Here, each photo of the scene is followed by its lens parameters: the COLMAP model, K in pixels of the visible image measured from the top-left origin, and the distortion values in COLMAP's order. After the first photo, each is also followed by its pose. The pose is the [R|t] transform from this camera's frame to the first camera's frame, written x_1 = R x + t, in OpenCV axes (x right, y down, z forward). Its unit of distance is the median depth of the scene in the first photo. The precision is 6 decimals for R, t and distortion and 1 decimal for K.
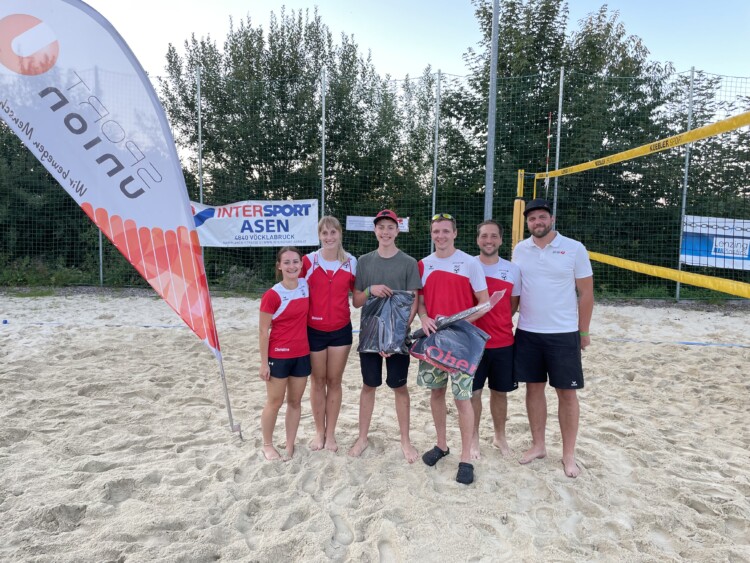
lens RADIAL K [[567.9, 0, 381.0], [0, 567.9, 281.6], [0, 0, 1]] dist [0.082773, -0.112709]
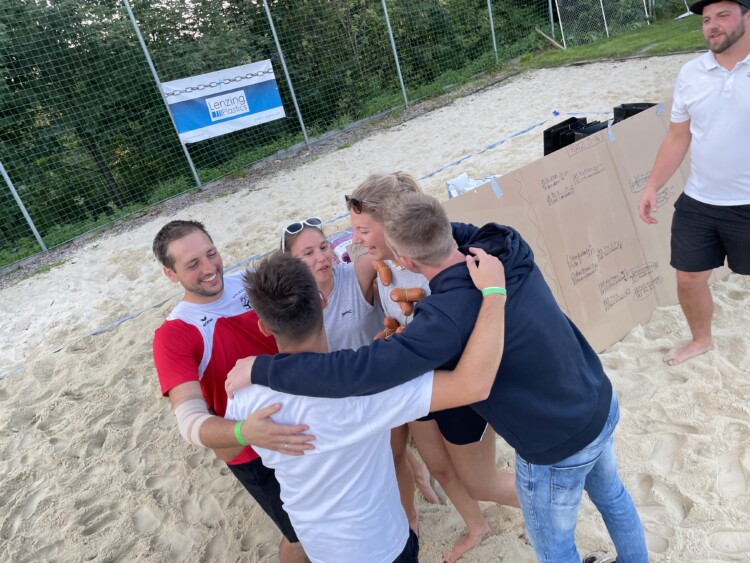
lens RADIAL K [[567.9, 0, 370.7], [0, 567.9, 273.4], [0, 0, 1]] dist [0.082773, -0.112709]
pose [[0.729281, -0.463557, 0.503254, 0.220267], [0.330303, 0.882660, 0.334383, -0.054113], [-0.599208, -0.077633, 0.796821, 0.184532]]
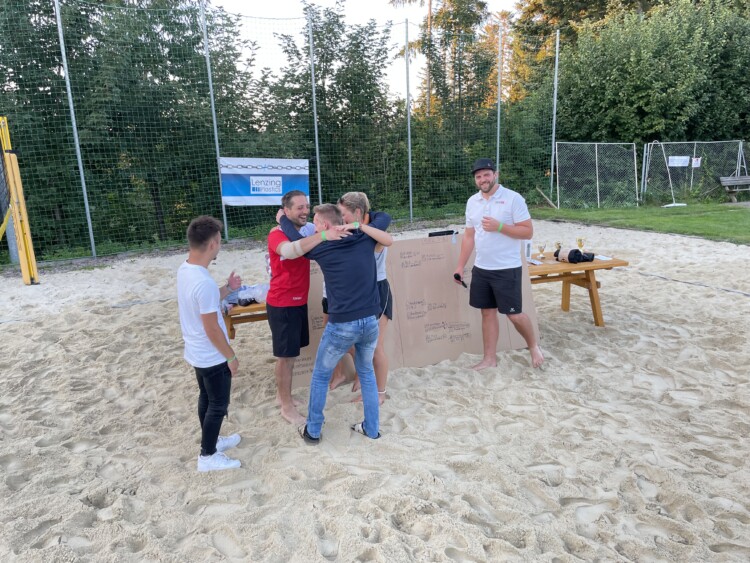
lens RADIAL K [[567.9, 0, 370.3], [0, 567.9, 281.3], [0, 0, 1]] dist [0.082773, -0.112709]
pose [[0.832838, -0.175833, 0.524846, 0.176831], [0.110898, 0.981983, 0.153008, -0.024941], [-0.542293, -0.069227, 0.837332, -0.007112]]
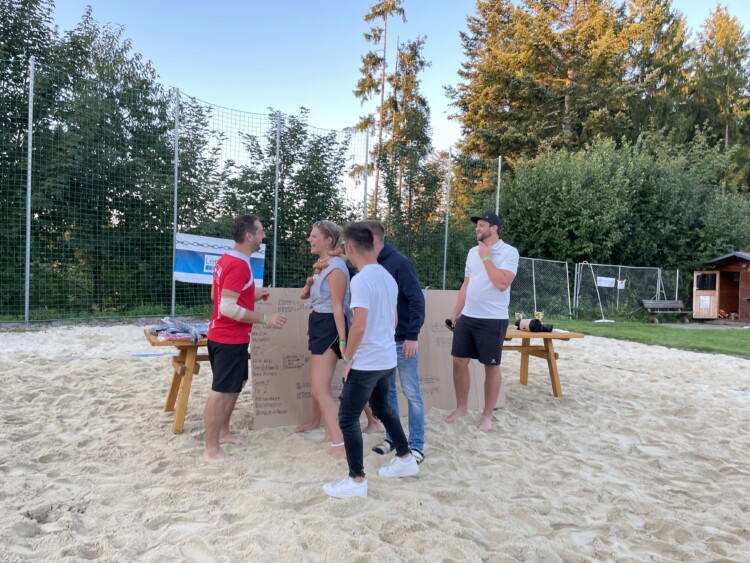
lens RADIAL K [[567.9, 0, 374.4], [0, 567.9, 283.9], [0, 0, 1]] dist [0.082773, -0.112709]
pose [[0.767714, -0.006854, 0.640755, 0.146781], [0.041270, 0.998396, -0.038768, 0.027380], [-0.639462, 0.056207, 0.766766, 0.010215]]
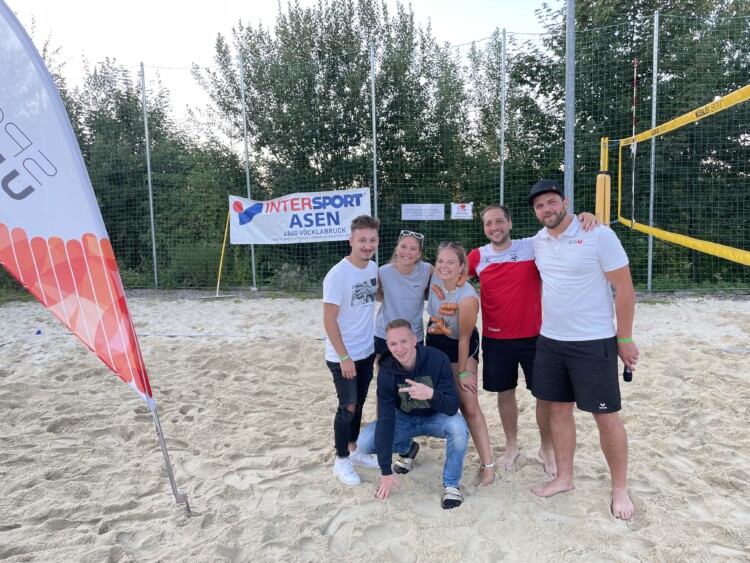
lens RADIAL K [[567.9, 0, 372.6], [0, 567.9, 275.7], [0, 0, 1]] dist [0.082773, -0.112709]
pose [[0.984277, -0.026209, -0.174678, 0.047934], [0.028225, 0.999560, 0.009067, -0.012732], [0.174363, -0.013855, 0.984584, 0.109273]]
